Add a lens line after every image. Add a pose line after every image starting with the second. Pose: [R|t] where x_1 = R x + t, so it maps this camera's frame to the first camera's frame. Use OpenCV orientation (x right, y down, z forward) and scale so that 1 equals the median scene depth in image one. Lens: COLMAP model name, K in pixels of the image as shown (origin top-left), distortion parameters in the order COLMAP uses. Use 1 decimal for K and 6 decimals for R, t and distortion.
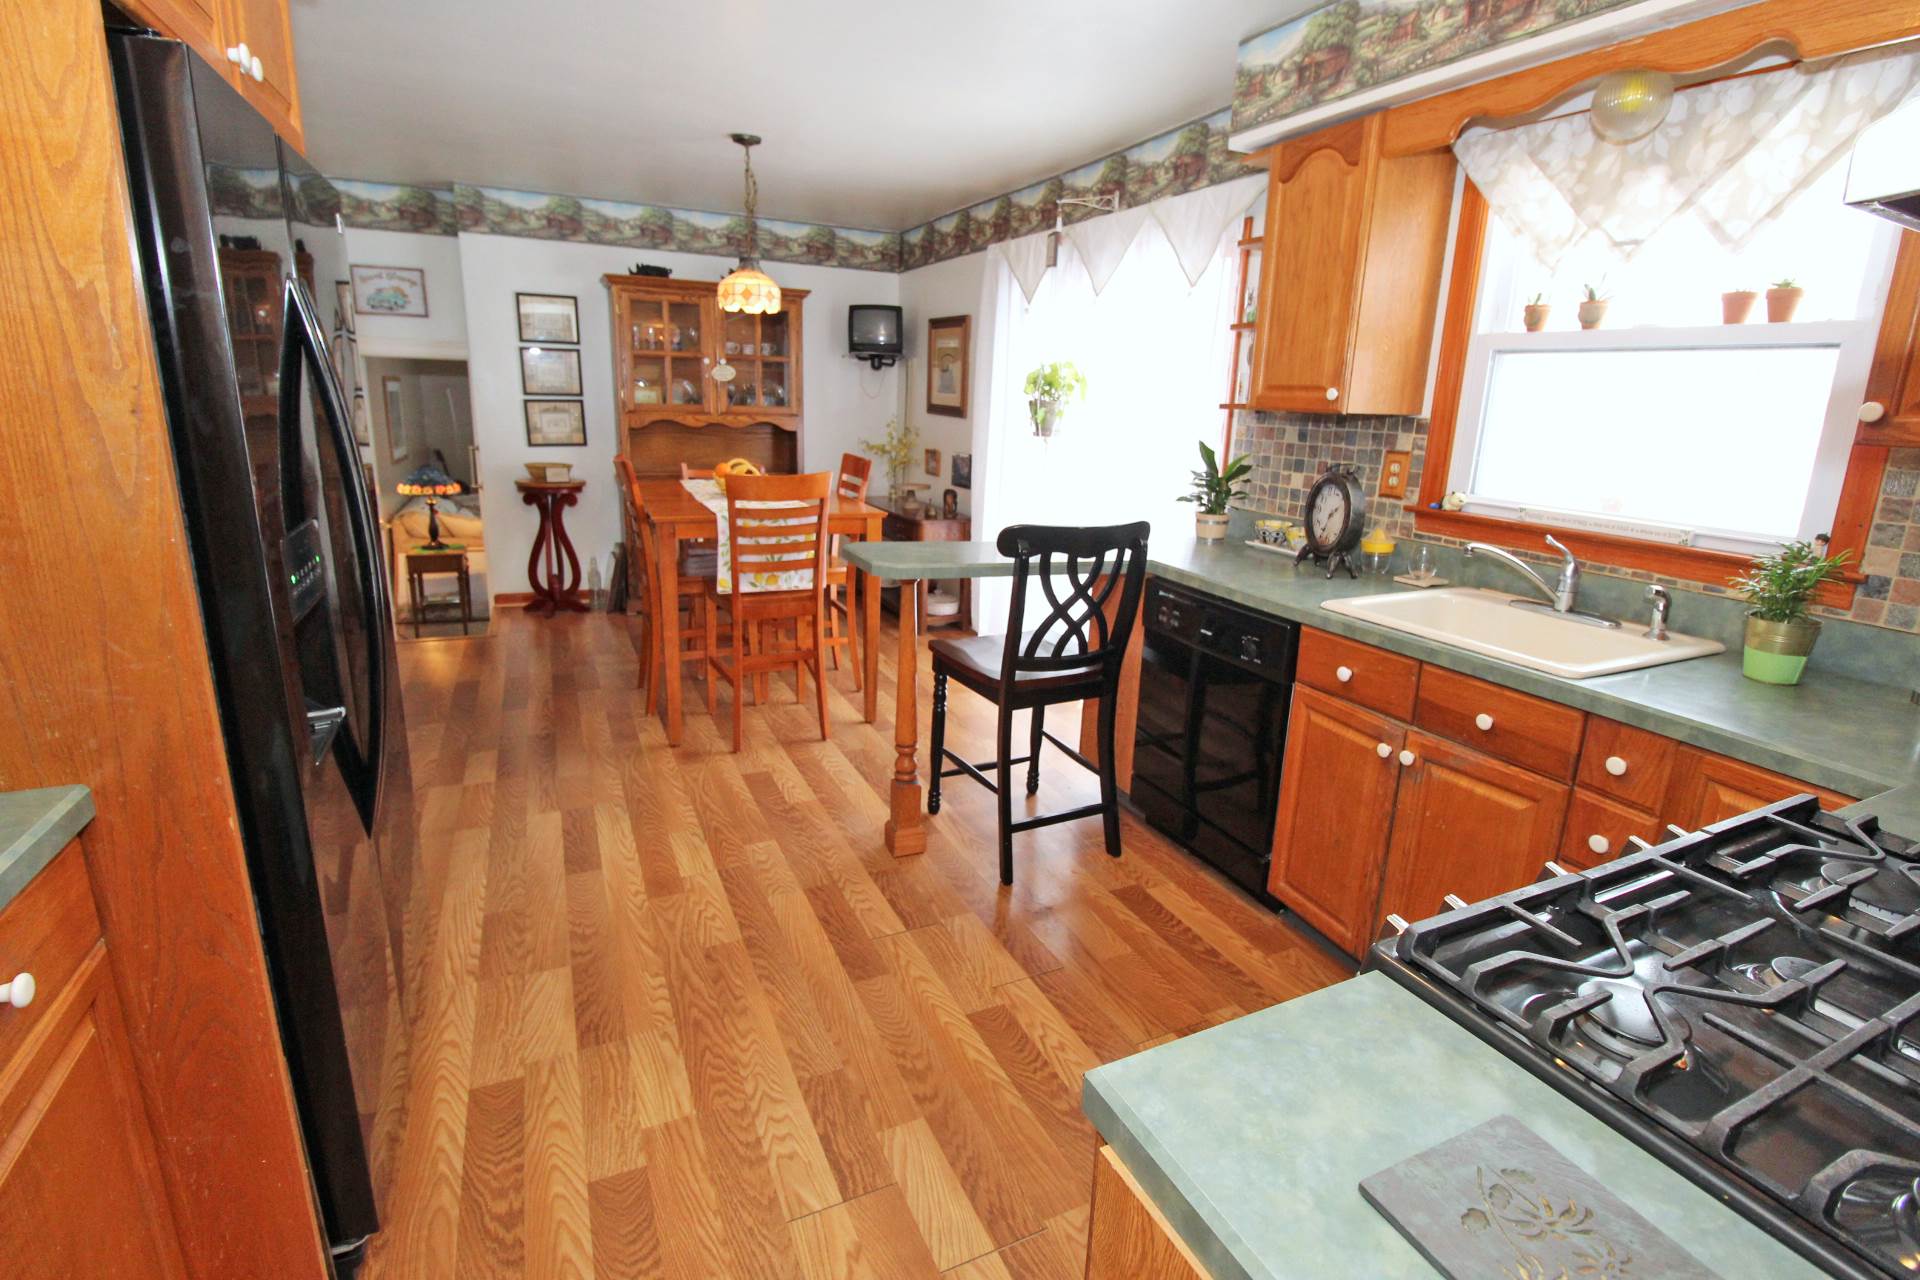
lens RADIAL K [[899.8, 0, 965.9], [0, 899.8, 633.5], [0, 0, 1]] dist [-0.011104, -0.006102]
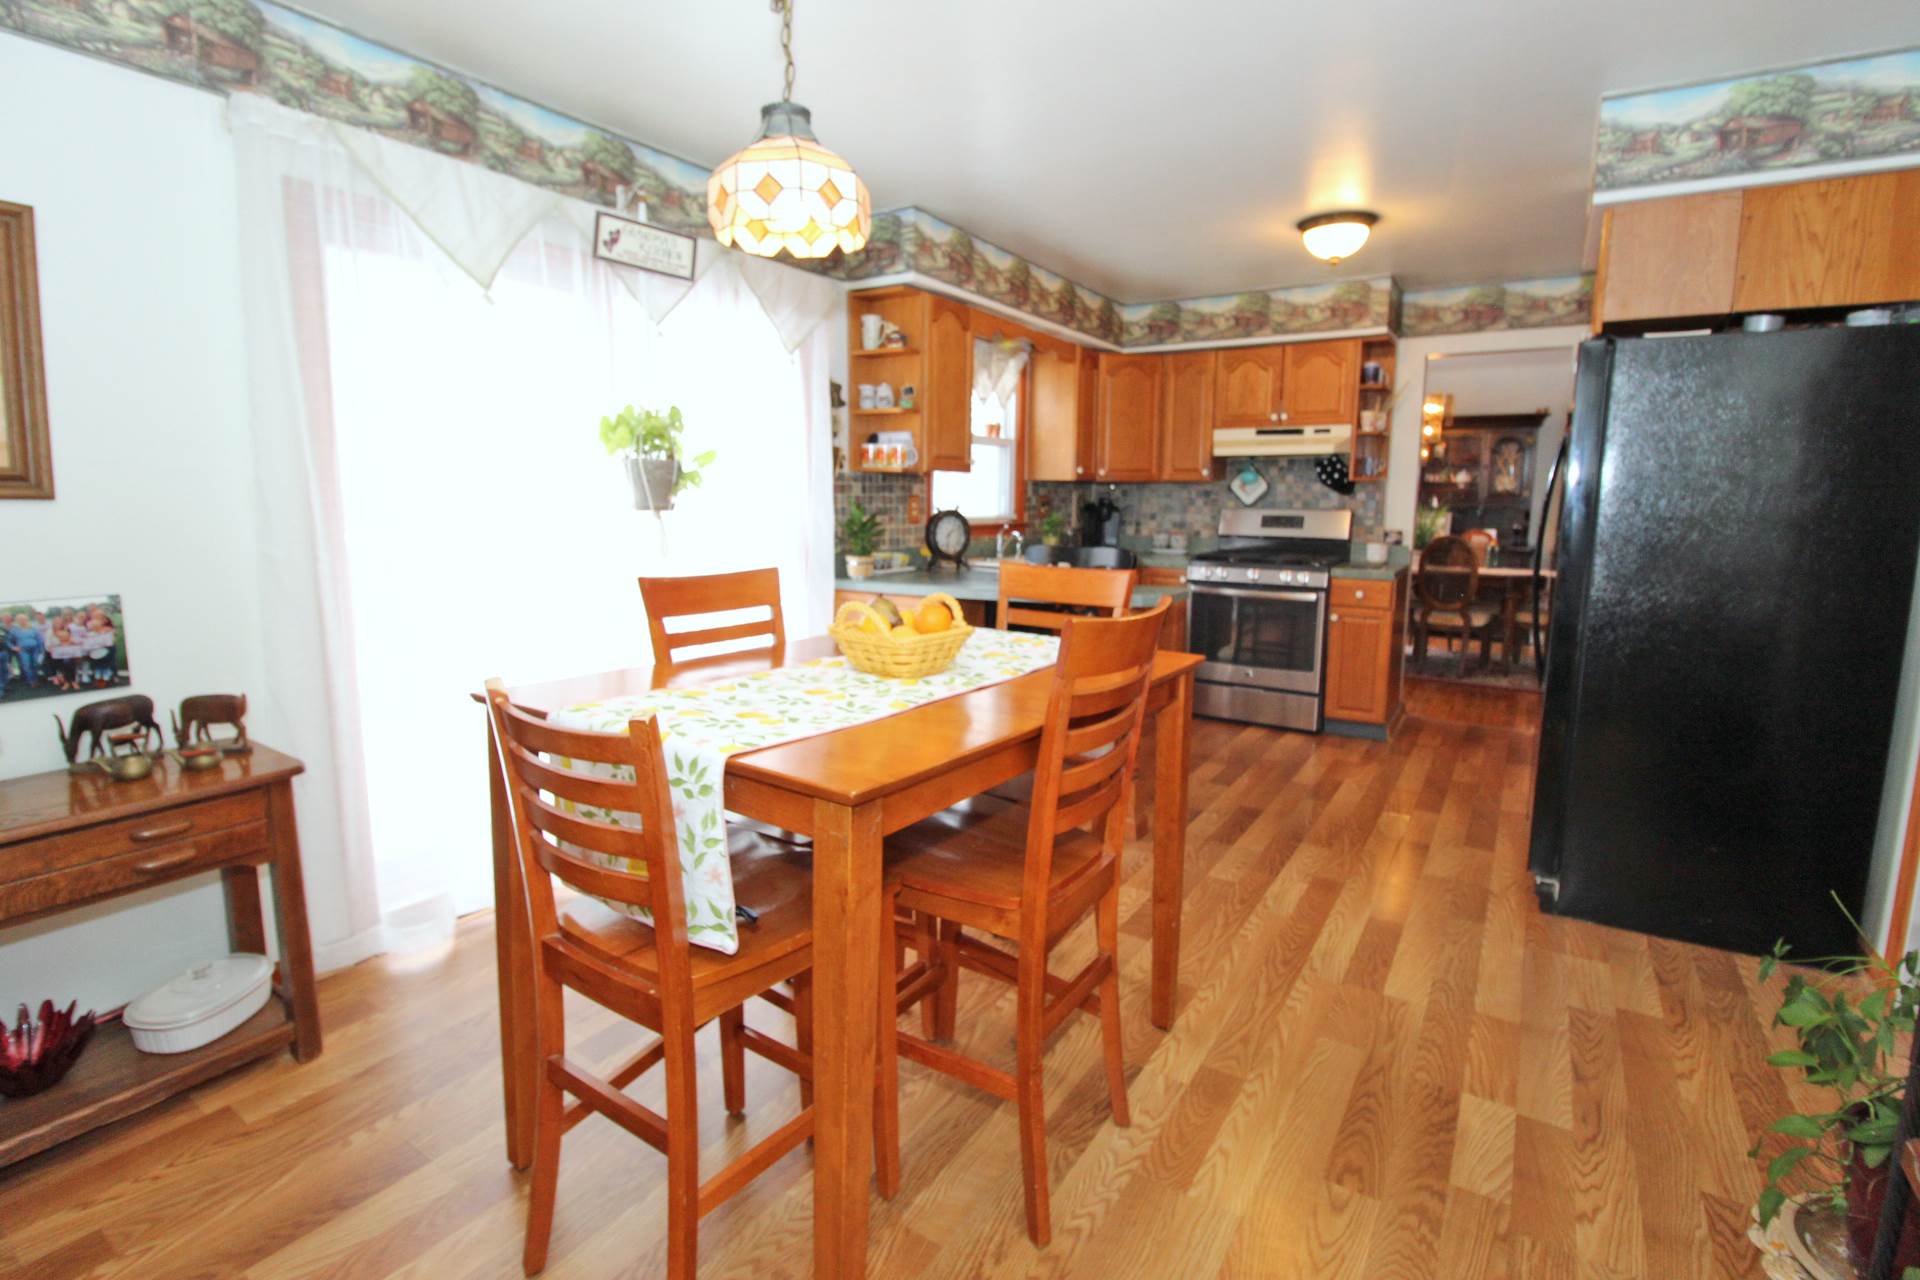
lens RADIAL K [[899.8, 0, 947.4], [0, 899.8, 635.6], [0, 0, 1]] dist [-0.011104, -0.006102]
pose [[-0.525291, -0.172962, 0.833158, -0.489067], [0.191190, 0.930098, 0.313629, -0.237410], [-0.829165, 0.324039, -0.455504, 0.903572]]
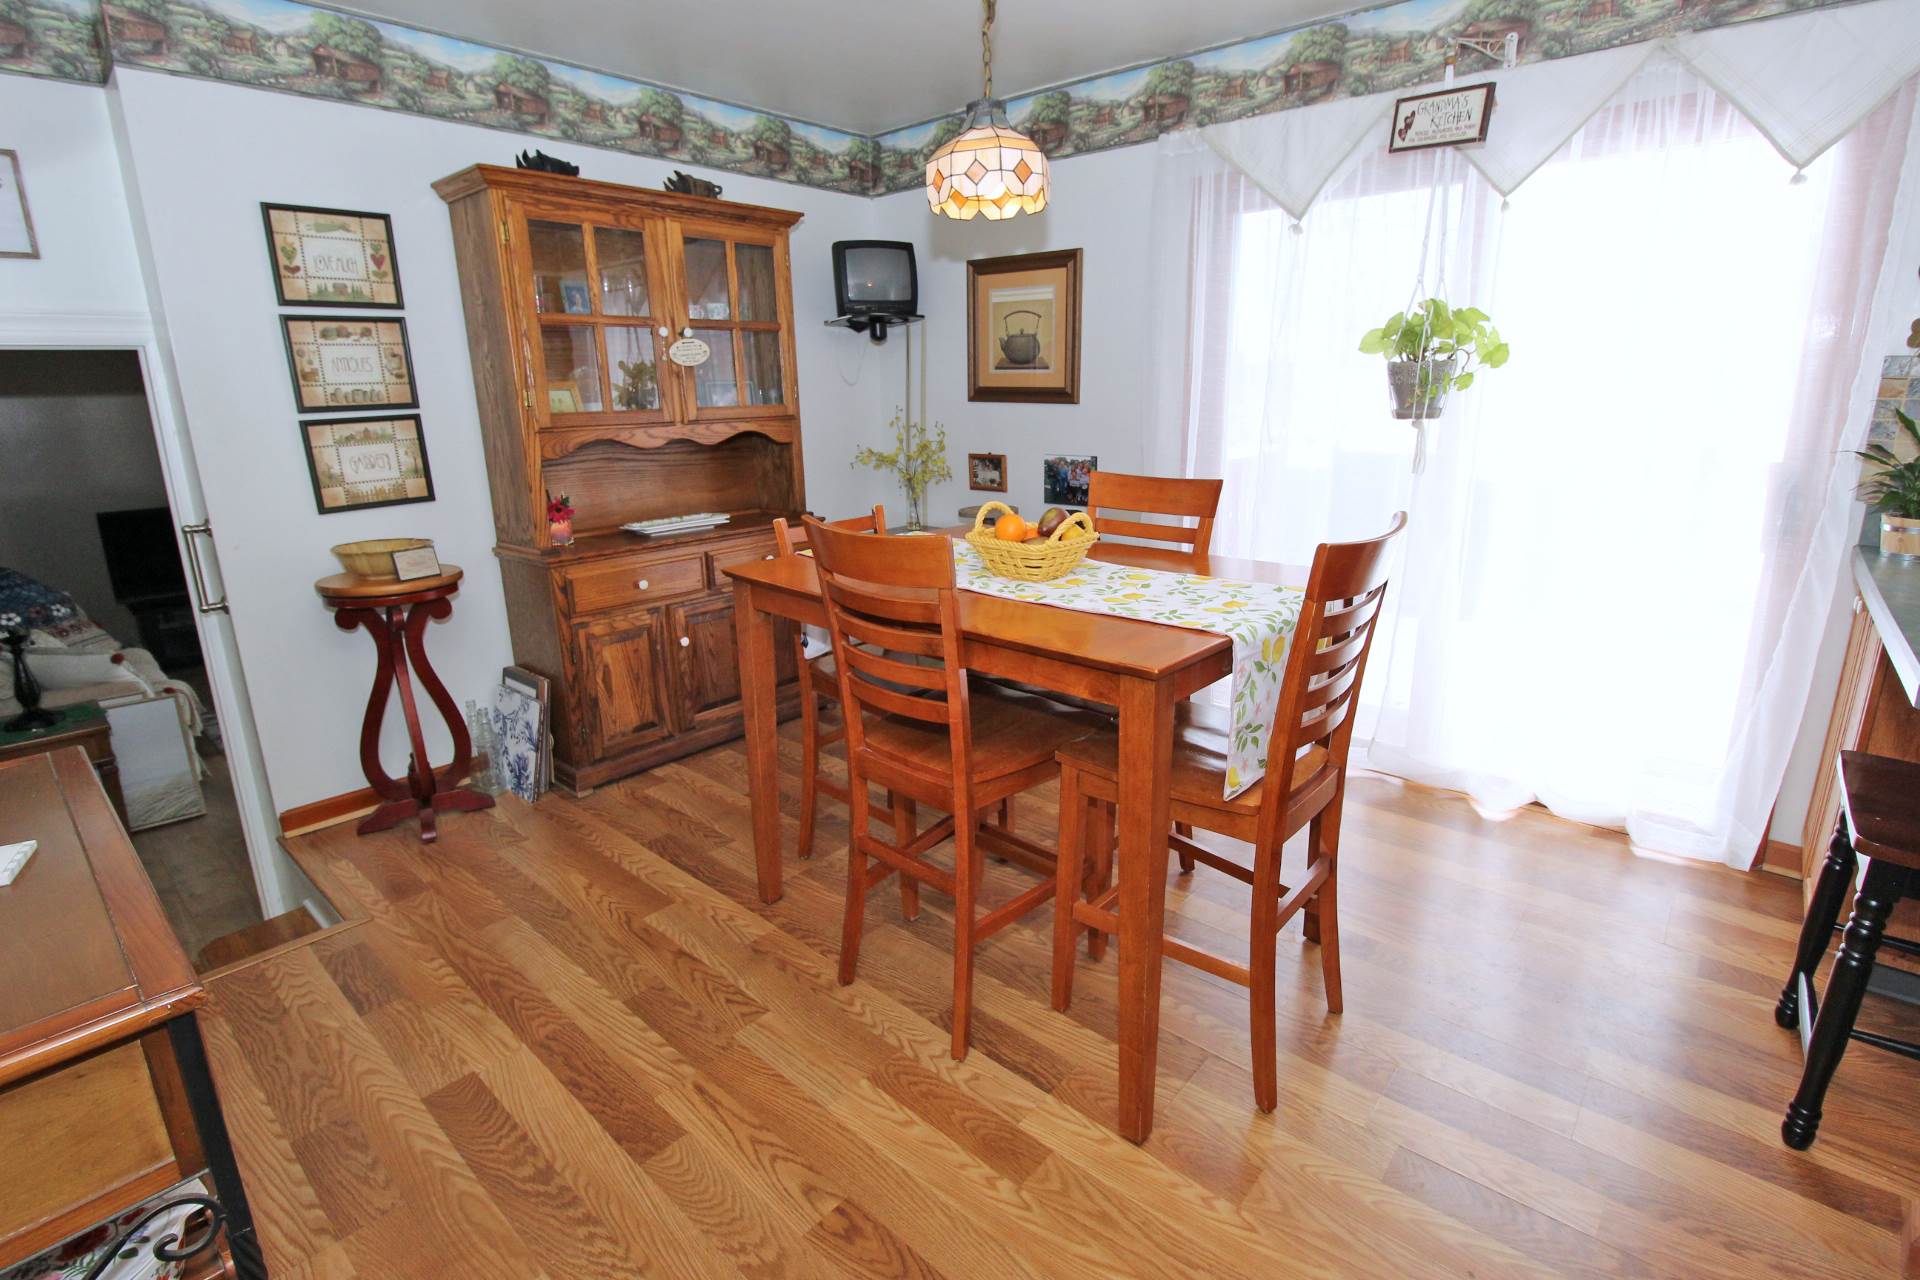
lens RADIAL K [[899.8, 0, 951.2], [0, 899.8, 623.4], [0, 0, 1]] dist [-0.011104, -0.006102]
pose [[0.921444, -0.148883, 0.358851, -0.354772], [0.145358, 0.988689, 0.036950, -0.115804], [-0.360293, 0.018114, 0.932663, 0.408492]]
